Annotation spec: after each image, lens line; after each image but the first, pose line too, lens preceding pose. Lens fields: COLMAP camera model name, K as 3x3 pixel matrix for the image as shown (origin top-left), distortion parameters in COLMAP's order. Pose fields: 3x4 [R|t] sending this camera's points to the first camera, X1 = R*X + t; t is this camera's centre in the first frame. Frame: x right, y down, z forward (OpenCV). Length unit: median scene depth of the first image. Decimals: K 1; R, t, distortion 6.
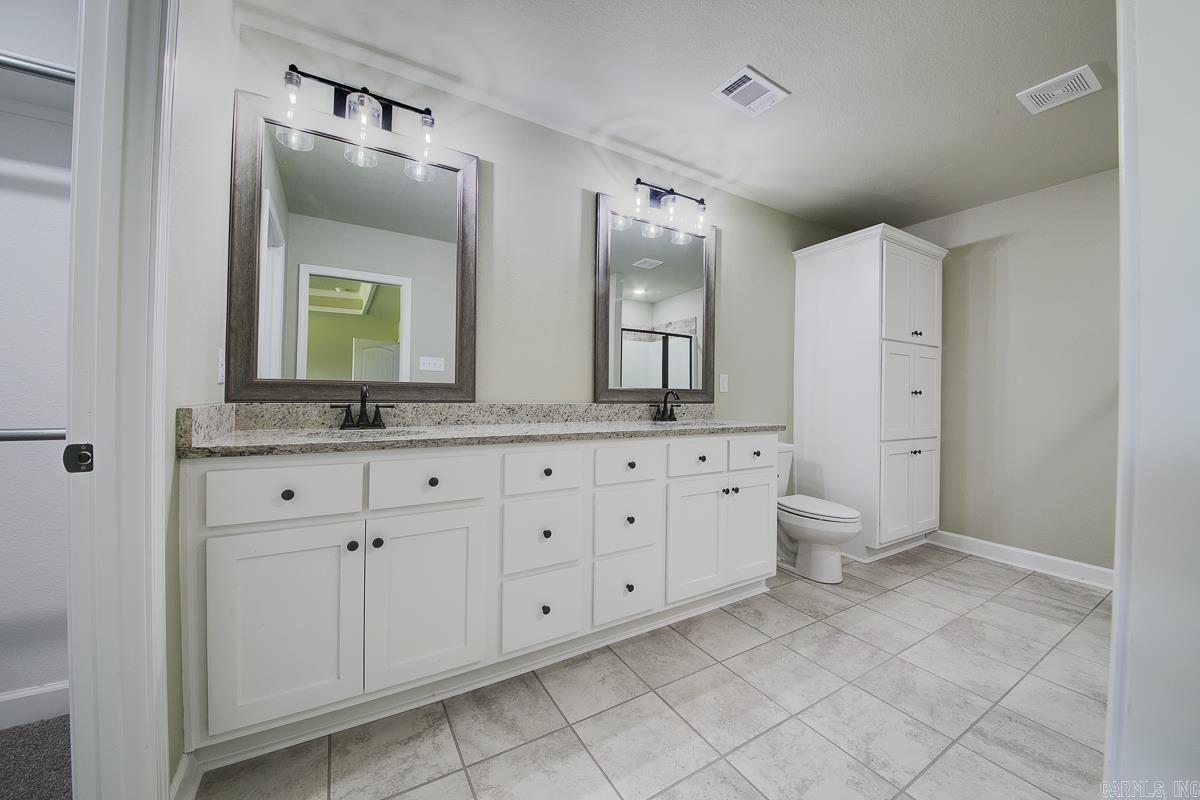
lens RADIAL K [[441.3, 0, 597.0], [0, 441.3, 394.1], [0, 0, 1]] dist [-0.011553, -0.002866]
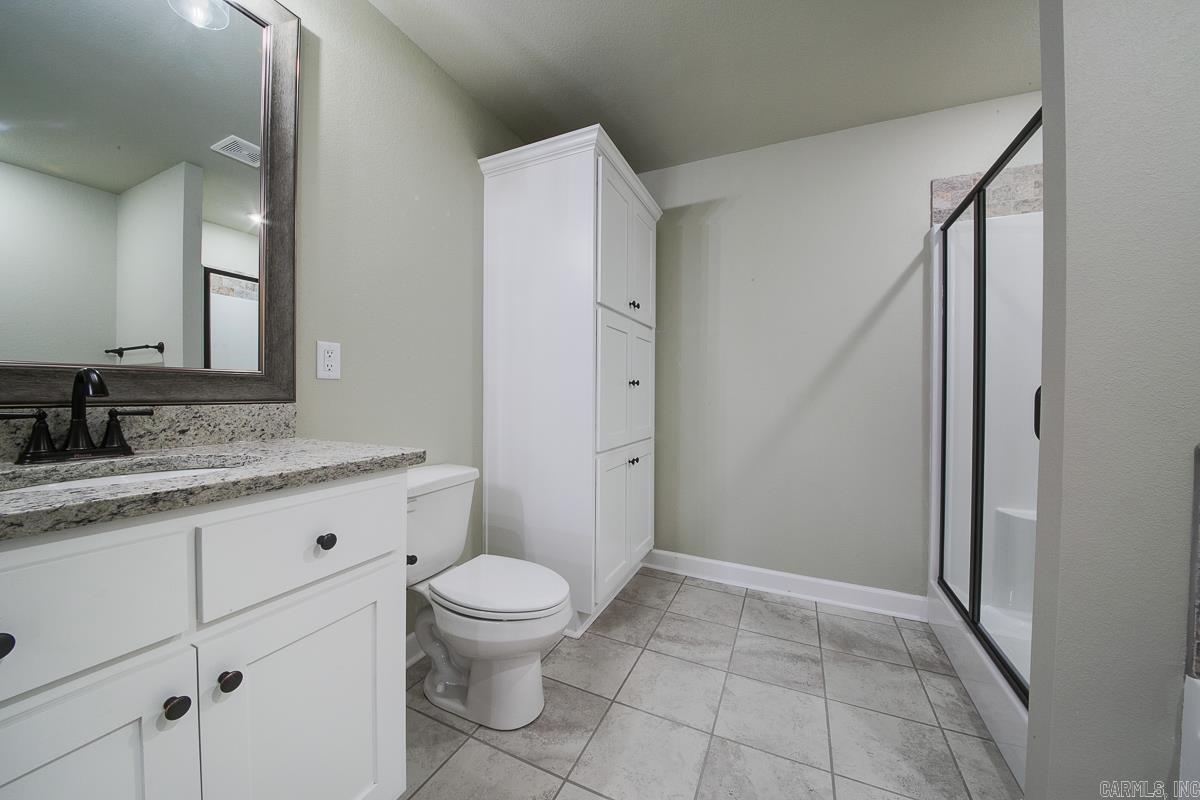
lens RADIAL K [[423.0, 0, 603.4], [0, 423.0, 396.8], [0, 0, 1]] dist [-0.004755, -0.006237]
pose [[0.817863, -0.013561, 0.575253, 0.318198], [0.000907, 0.999751, 0.022278, 0.005579], [-0.575412, -0.017699, 0.817672, 0.520709]]
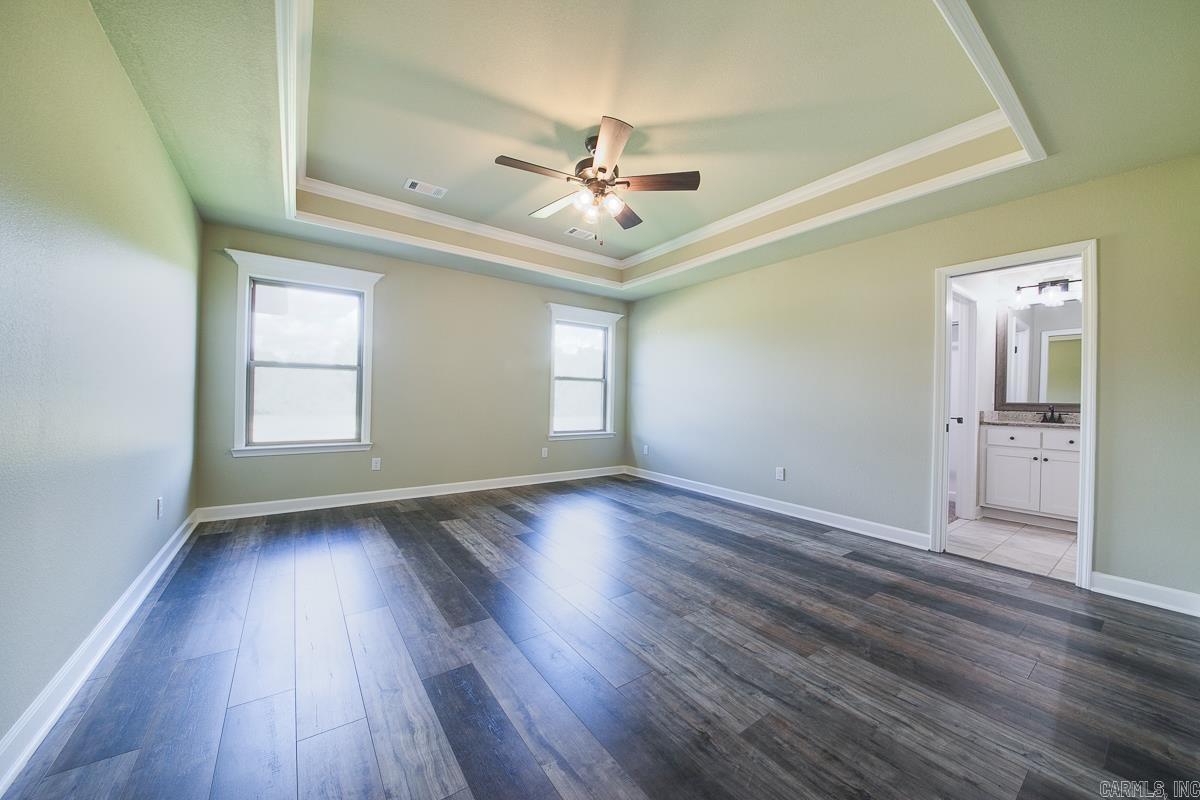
lens RADIAL K [[423.0, 0, 607.6], [0, 423.0, 393.6], [0, 0, 1]] dist [-0.004755, -0.006237]
pose [[0.100988, -0.016285, -0.994754, 1.052555], [-0.018404, 0.999664, -0.018234, 0.002591], [0.994717, 0.020149, 0.100654, -1.164250]]
